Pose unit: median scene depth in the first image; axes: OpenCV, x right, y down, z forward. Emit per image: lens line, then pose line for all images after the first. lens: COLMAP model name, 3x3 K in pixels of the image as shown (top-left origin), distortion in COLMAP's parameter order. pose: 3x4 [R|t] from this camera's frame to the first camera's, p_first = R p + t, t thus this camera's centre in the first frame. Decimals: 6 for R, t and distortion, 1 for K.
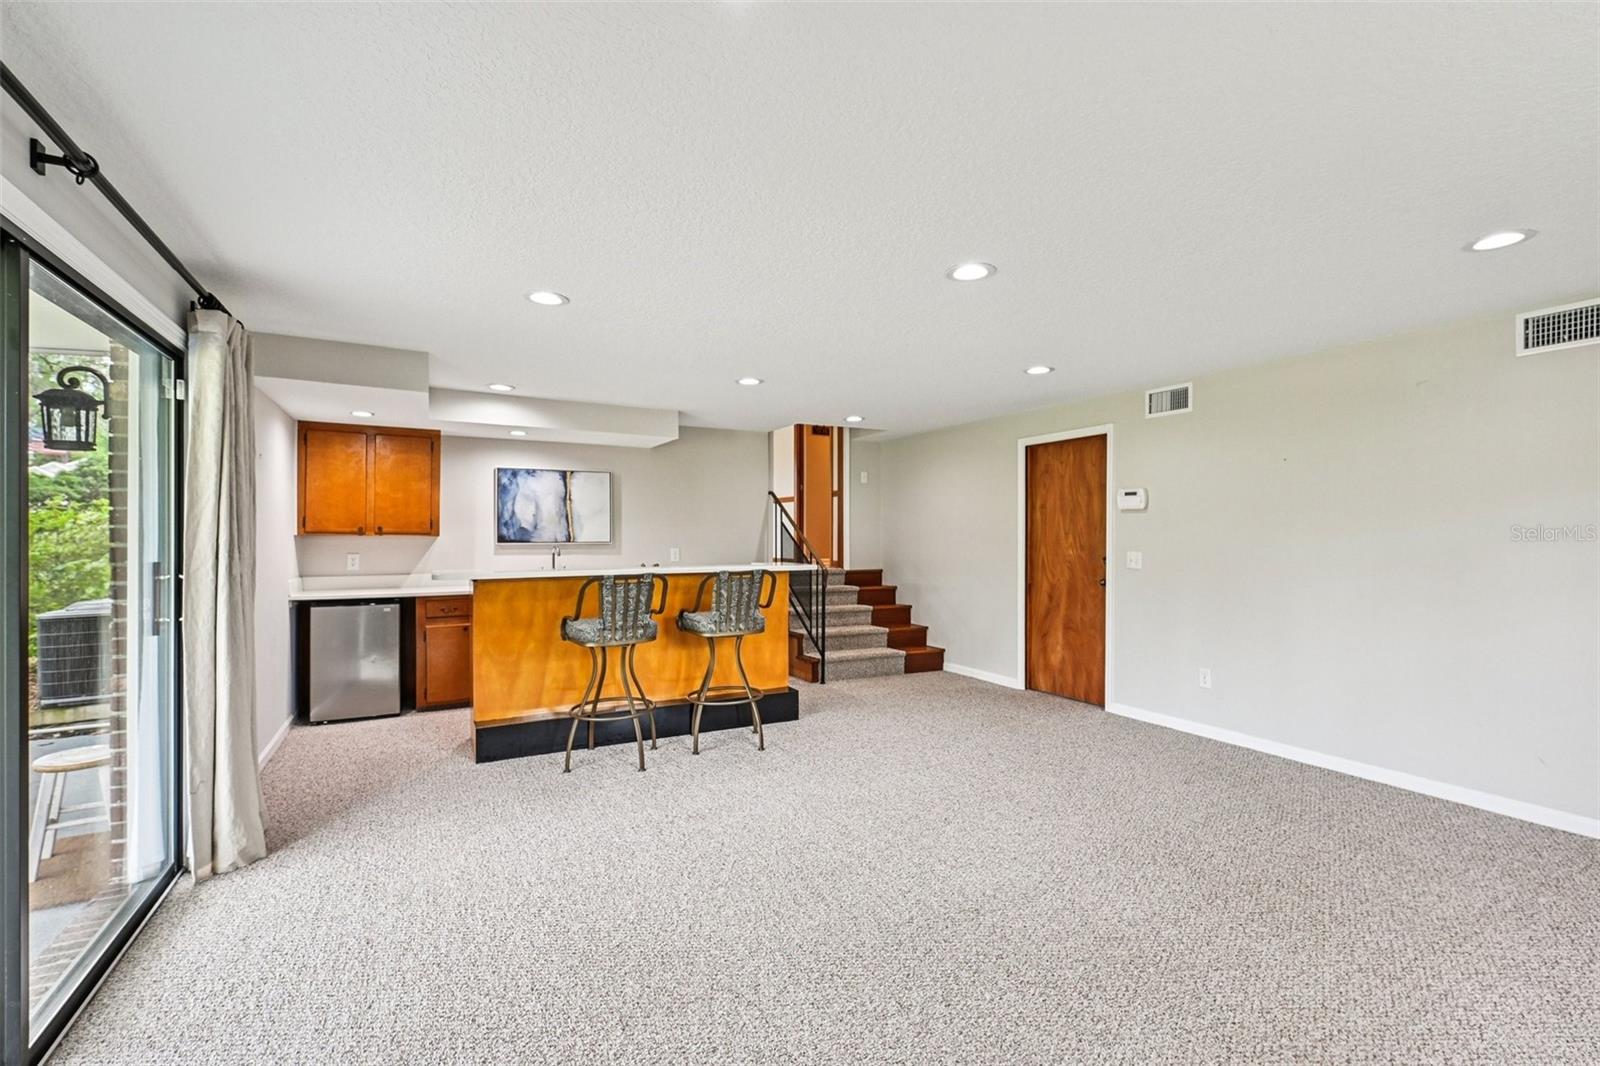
lens RADIAL K [[717.0, 0, 806.9], [0, 717.0, 535.5], [0, 0, 1]] dist [-0.001604, -0.000589]
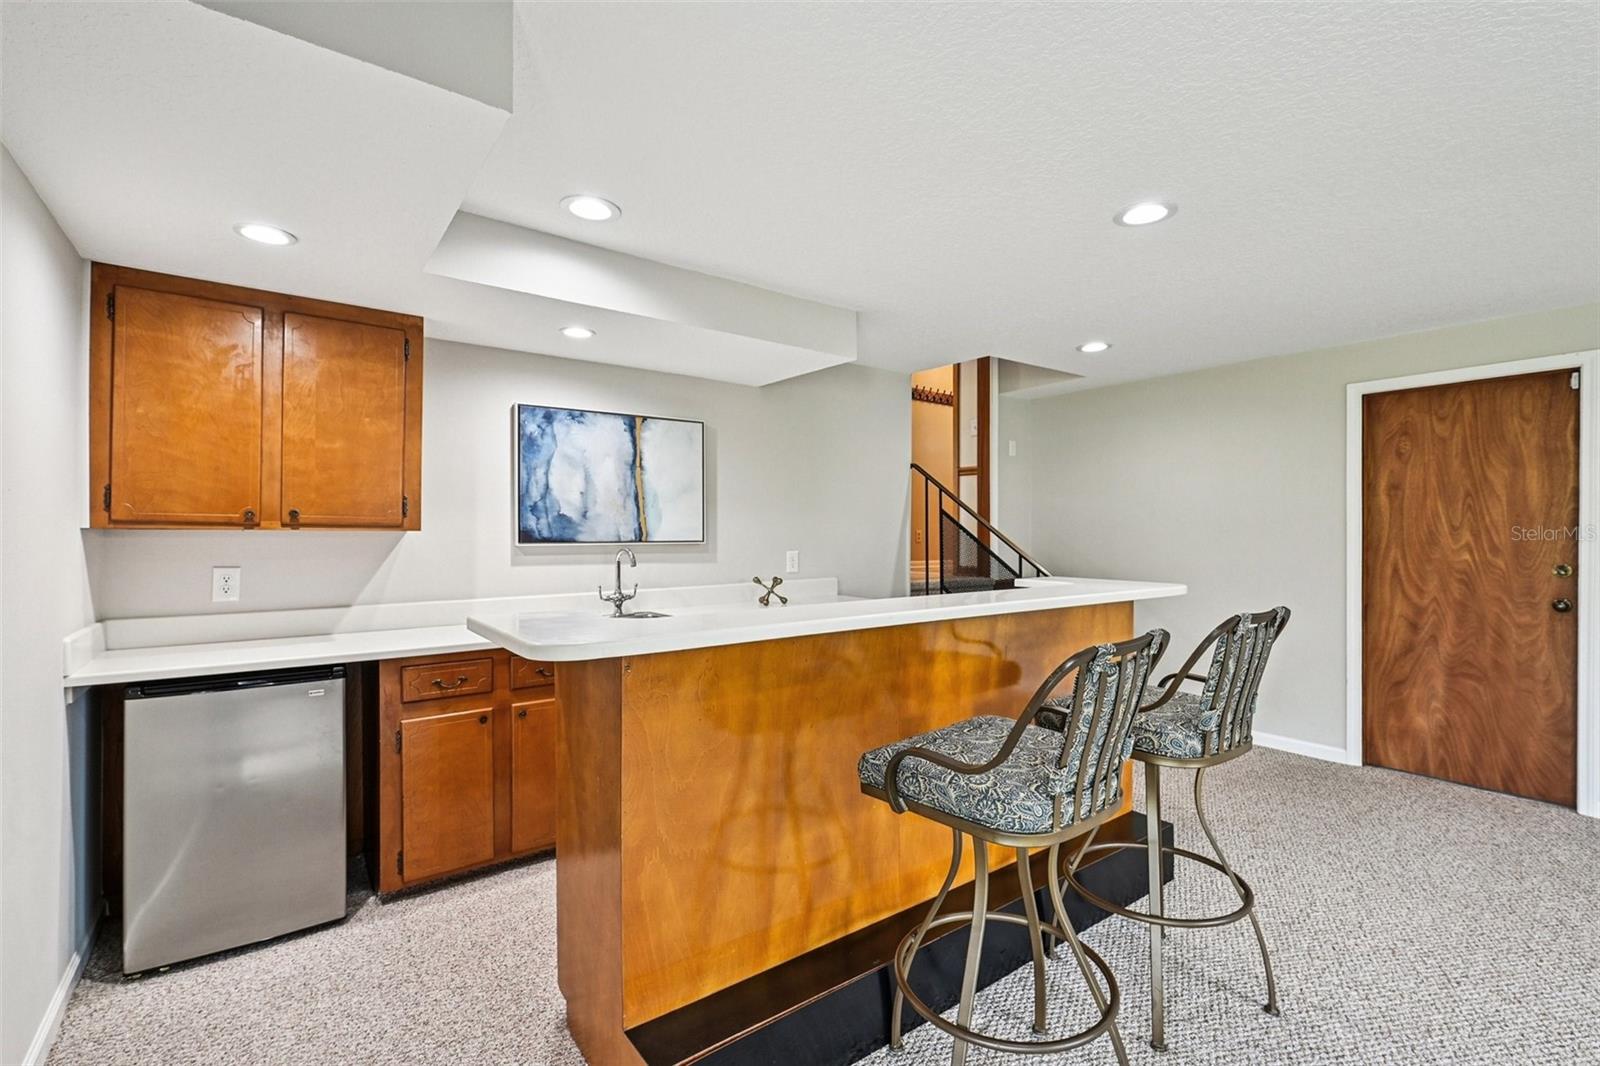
lens RADIAL K [[717.0, 0, 806.9], [0, 717.0, 535.5], [0, 0, 1]] dist [-0.001604, -0.000589]
pose [[0.988154, 0.000500, 0.153463, -0.309435], [-0.001638, 0.999972, 0.007288, 0.000063], [-0.153455, -0.007453, 0.988127, 0.448003]]
